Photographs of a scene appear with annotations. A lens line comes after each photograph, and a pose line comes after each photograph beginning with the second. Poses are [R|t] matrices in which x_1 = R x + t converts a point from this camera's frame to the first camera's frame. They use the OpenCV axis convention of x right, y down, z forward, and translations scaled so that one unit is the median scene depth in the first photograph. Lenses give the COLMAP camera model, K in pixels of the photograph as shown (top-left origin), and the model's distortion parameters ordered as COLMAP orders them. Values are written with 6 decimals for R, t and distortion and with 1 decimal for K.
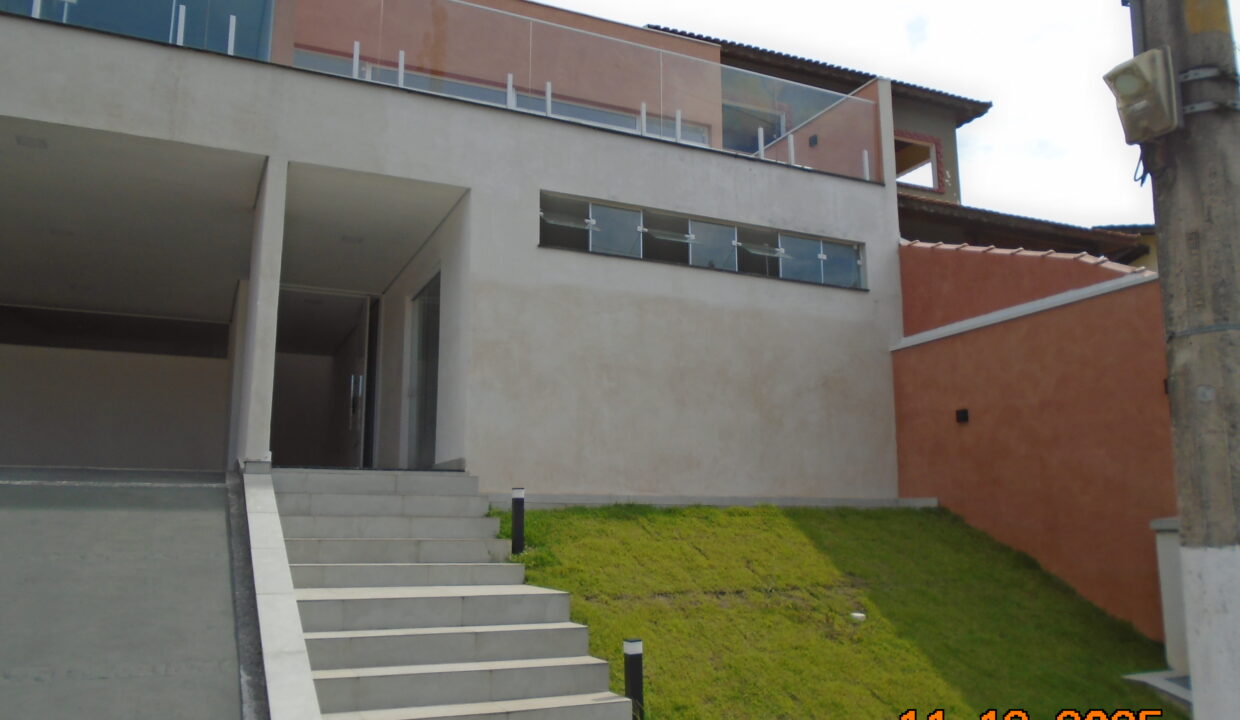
lens RADIAL K [[932.5, 0, 620.3], [0, 932.5, 360.0], [0, 0, 1]] dist [-0.027074, 0.012683]
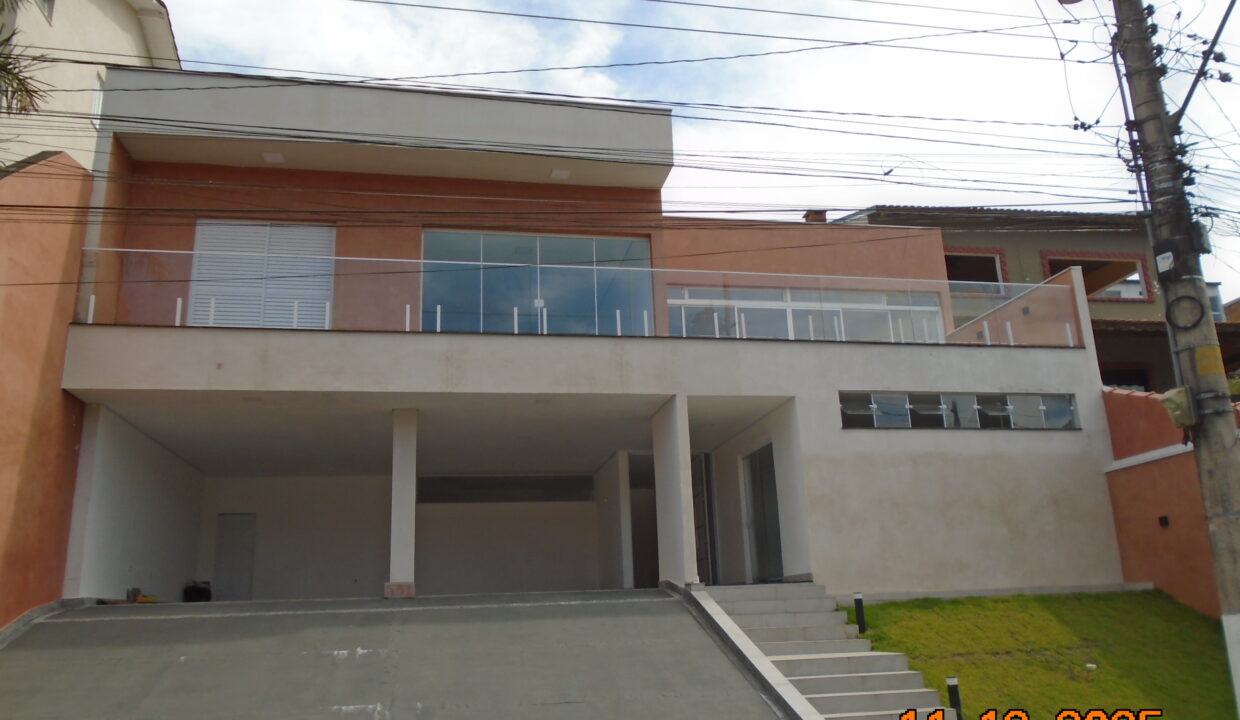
lens RADIAL K [[932.5, 0, 618.2], [0, 932.5, 361.2], [0, 0, 1]] dist [-0.027074, 0.012683]
pose [[0.968808, -0.098879, -0.227232, -0.094842], [0.078257, 0.992099, -0.098059, -0.122790], [0.235132, 0.077218, 0.968891, -0.632124]]
